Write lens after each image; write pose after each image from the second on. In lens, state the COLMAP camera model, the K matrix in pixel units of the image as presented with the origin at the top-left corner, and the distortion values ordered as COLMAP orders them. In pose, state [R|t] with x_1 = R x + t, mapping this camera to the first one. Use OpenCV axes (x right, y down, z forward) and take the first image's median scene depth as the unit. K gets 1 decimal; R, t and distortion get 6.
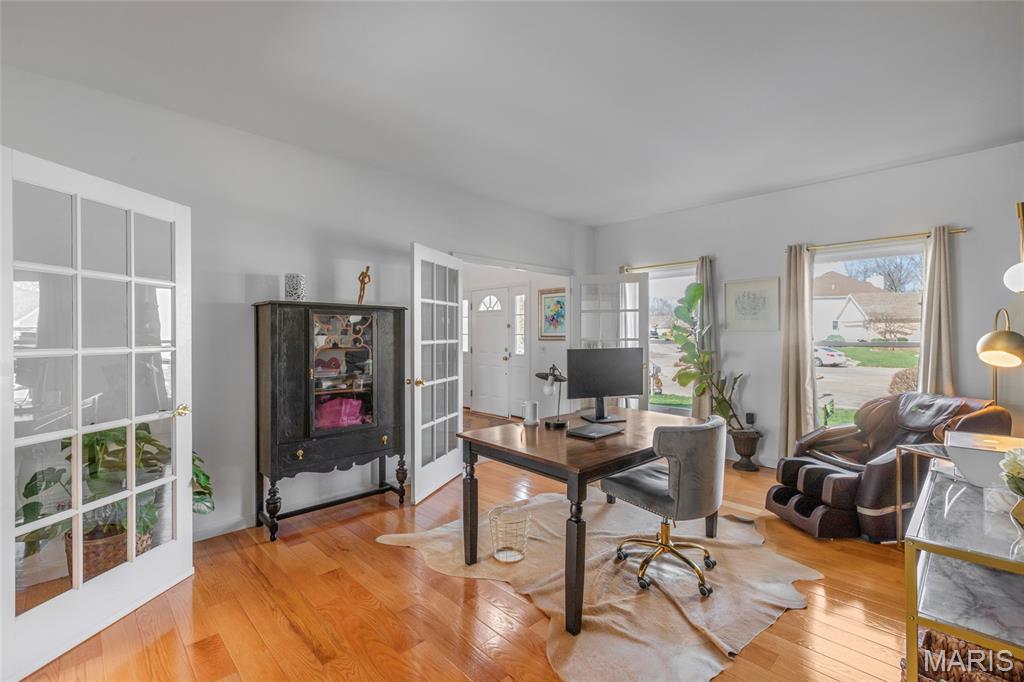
lens RADIAL K [[454.2, 0, 512.0], [0, 454.2, 335.2], [0, 0, 1]] dist [0.002042, 0.000195]
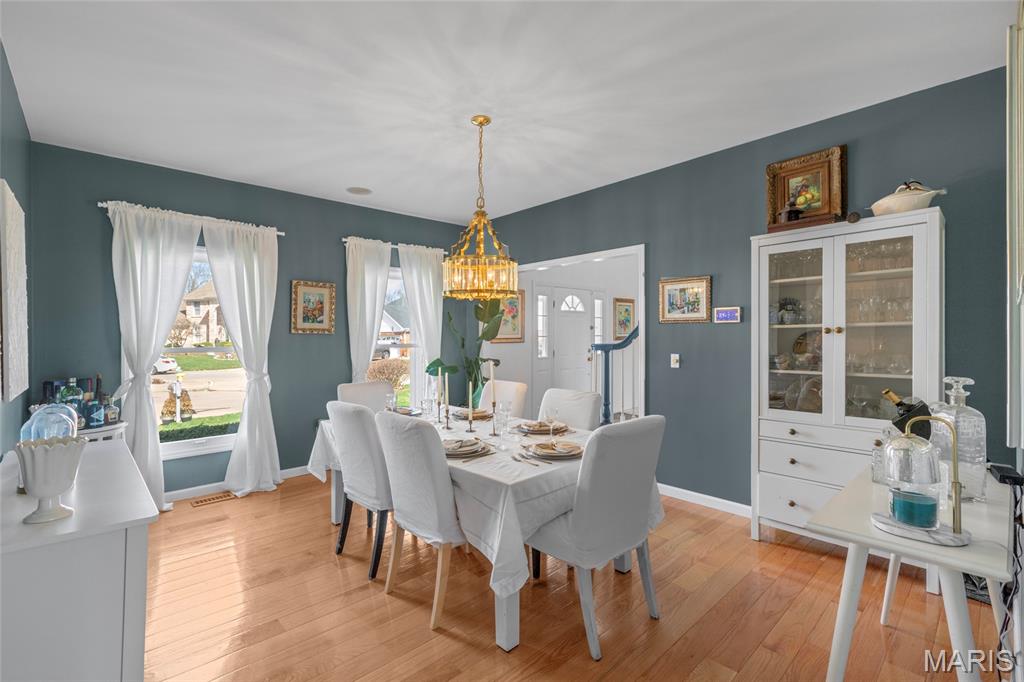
lens RADIAL K [[454.2, 0, 512.1], [0, 454.2, 342.7], [0, 0, 1]] dist [0.002042, 0.000195]
pose [[0.016783, -0.016615, 0.999721, -1.018241], [0.013129, 0.999779, 0.016395, -0.005132], [-0.999773, 0.012850, 0.016997, 1.126704]]
